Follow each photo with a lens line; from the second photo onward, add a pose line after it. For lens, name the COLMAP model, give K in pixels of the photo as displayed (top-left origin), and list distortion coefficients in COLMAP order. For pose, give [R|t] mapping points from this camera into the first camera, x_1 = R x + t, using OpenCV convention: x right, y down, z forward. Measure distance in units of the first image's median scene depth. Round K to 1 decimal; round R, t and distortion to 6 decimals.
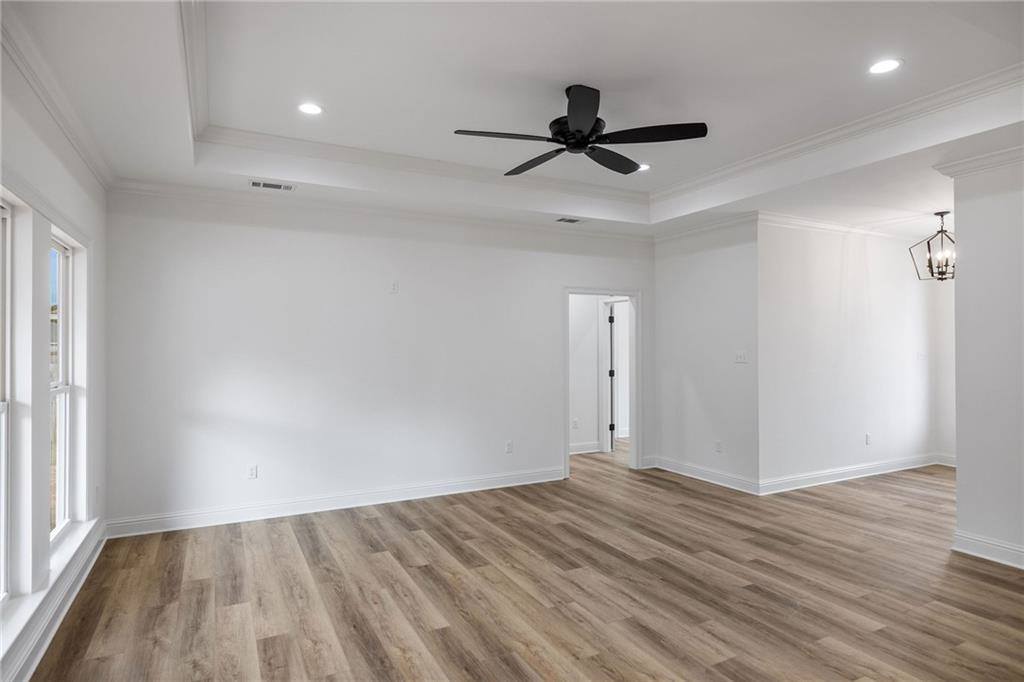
lens RADIAL K [[566.8, 0, 509.0], [0, 566.8, 339.7], [0, 0, 1]] dist [0.007613, -0.003226]
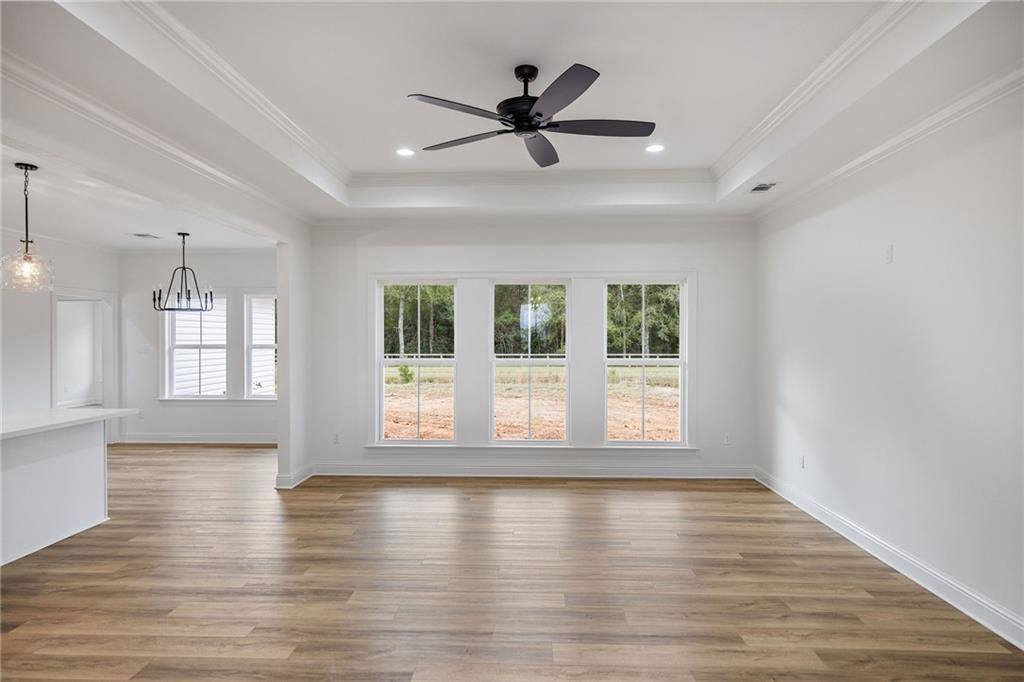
lens RADIAL K [[566.8, 0, 513.3], [0, 566.8, 339.1], [0, 0, 1]] dist [0.007613, -0.003226]
pose [[-0.493799, 0.004444, -0.869565, 0.782957], [0.010655, 0.999943, -0.000941, 0.008371], [0.869511, -0.009730, -0.493818, 1.181721]]
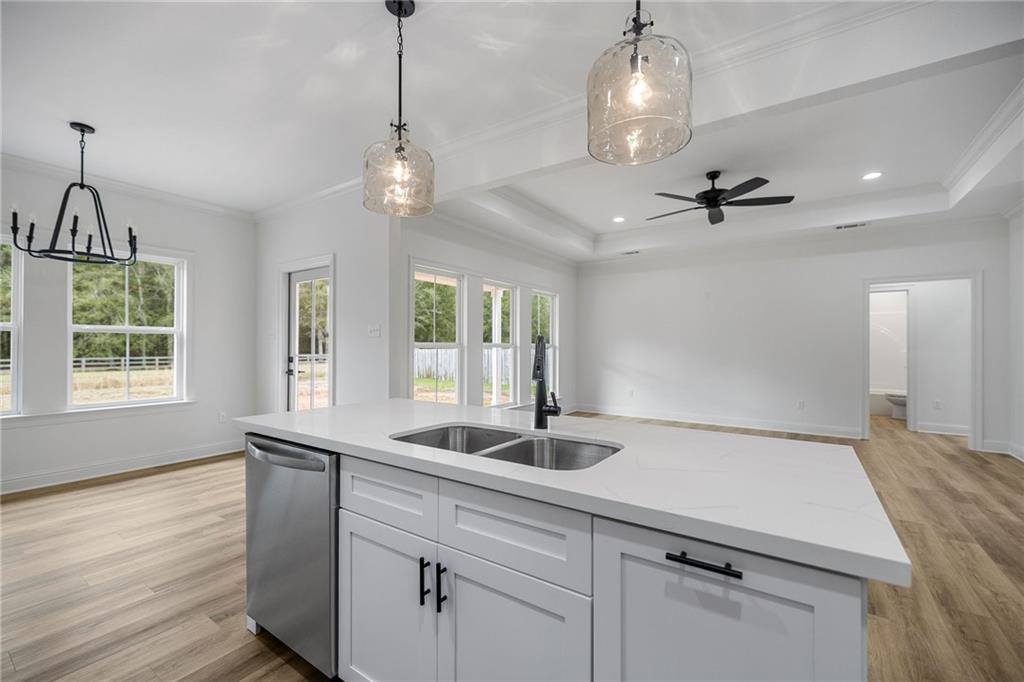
lens RADIAL K [[428.0, 0, 508.4], [0, 428.0, 342.7], [0, 0, 1]] dist [0.001982, -0.001424]
pose [[0.465102, -0.001019, -0.885257, 0.798238], [0.003388, 0.999994, 0.000629, 0.055196], [0.885251, -0.003291, 0.465103, -0.123193]]
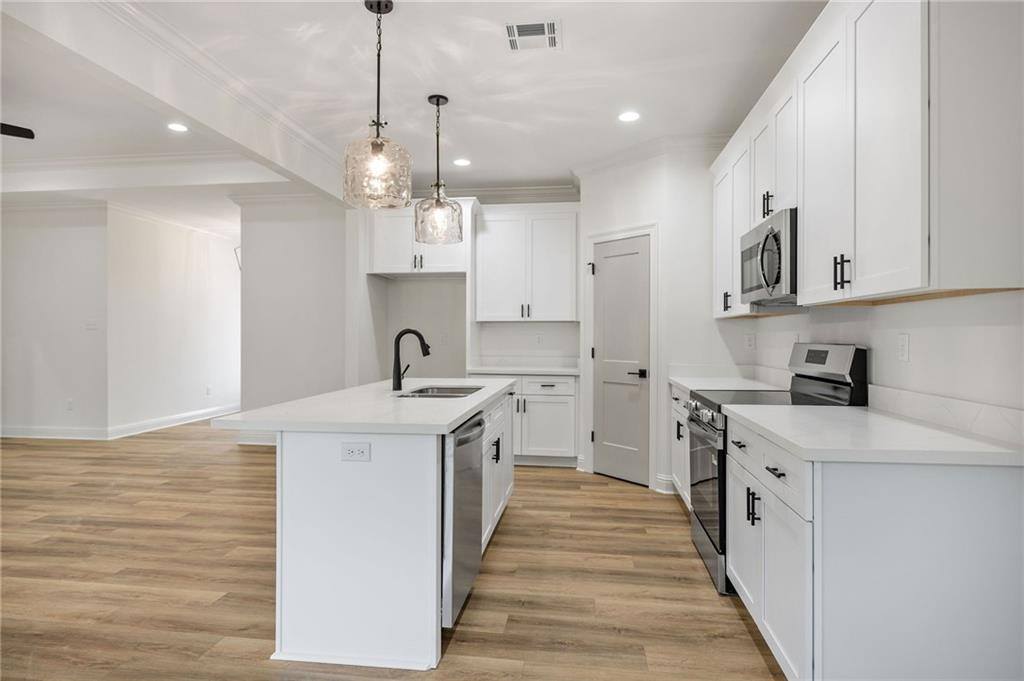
lens RADIAL K [[566.8, 0, 508.0], [0, 566.8, 341.8], [0, 0, 1]] dist [0.007613, -0.003226]
pose [[0.575160, -0.002625, 0.818037, -0.068385], [-0.011152, 0.999877, 0.011050, 0.057921], [-0.817965, -0.015478, 0.575060, -0.478784]]
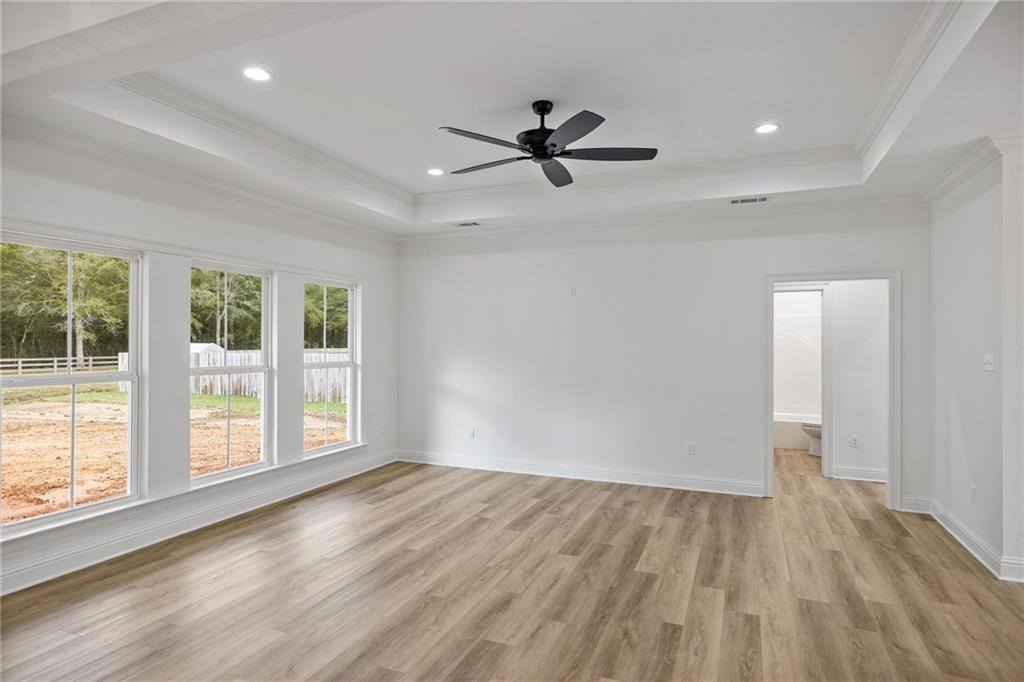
lens RADIAL K [[566.8, 0, 511.0], [0, 566.8, 337.6], [0, 0, 1]] dist [0.007613, -0.003226]
pose [[0.645153, -0.000389, -0.764053, 0.738355], [0.002750, 0.999995, 0.001813, -0.000518], [0.764049, -0.003271, 0.645150, 0.211042]]
